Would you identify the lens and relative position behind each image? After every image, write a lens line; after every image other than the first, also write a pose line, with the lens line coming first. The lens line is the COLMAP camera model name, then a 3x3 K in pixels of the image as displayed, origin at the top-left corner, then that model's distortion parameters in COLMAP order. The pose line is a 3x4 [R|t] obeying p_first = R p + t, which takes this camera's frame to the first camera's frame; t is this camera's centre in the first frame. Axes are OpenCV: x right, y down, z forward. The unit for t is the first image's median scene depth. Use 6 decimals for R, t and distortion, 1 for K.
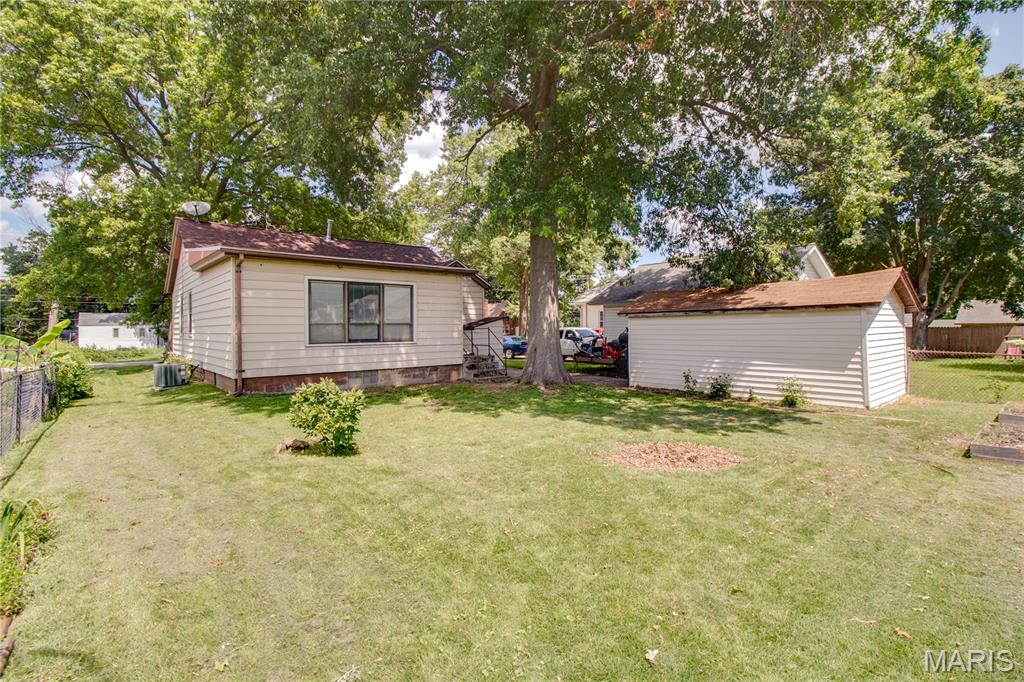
lens RADIAL K [[481.2, 0, 522.6], [0, 481.2, 326.5], [0, 0, 1]] dist [-0.000148, -0.014519]
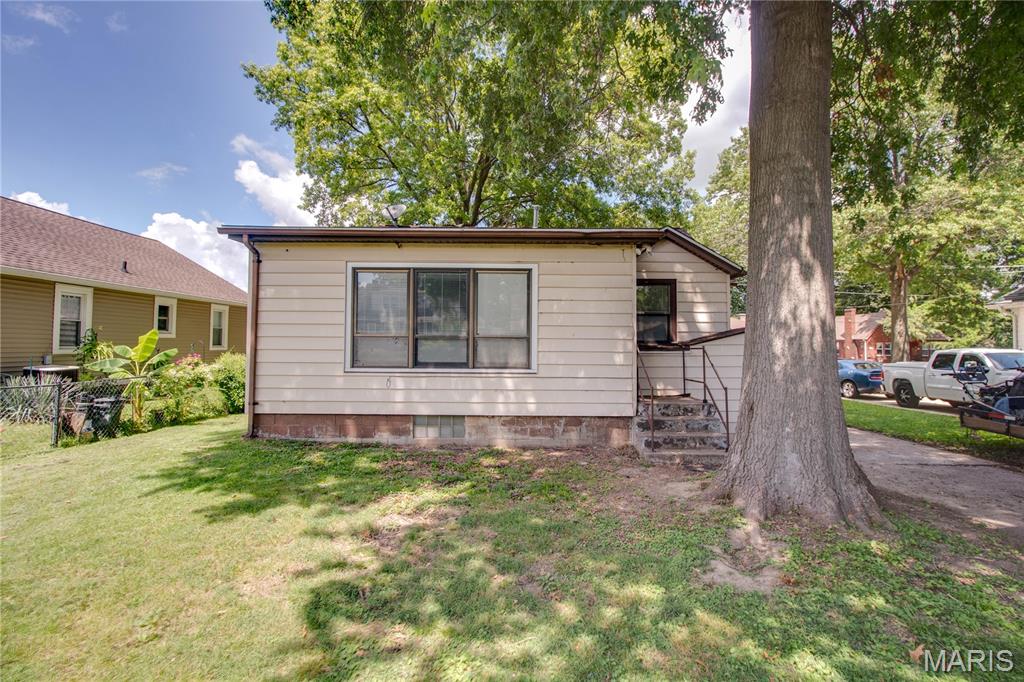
lens RADIAL K [[481.2, 0, 522.6], [0, 481.2, 326.5], [0, 0, 1]] dist [-0.000148, -0.014519]
pose [[0.757083, -0.010473, -0.653235, 0.133222], [-0.011788, 0.999490, -0.029687, -0.001936], [0.653213, 0.030176, 0.756573, 0.585199]]
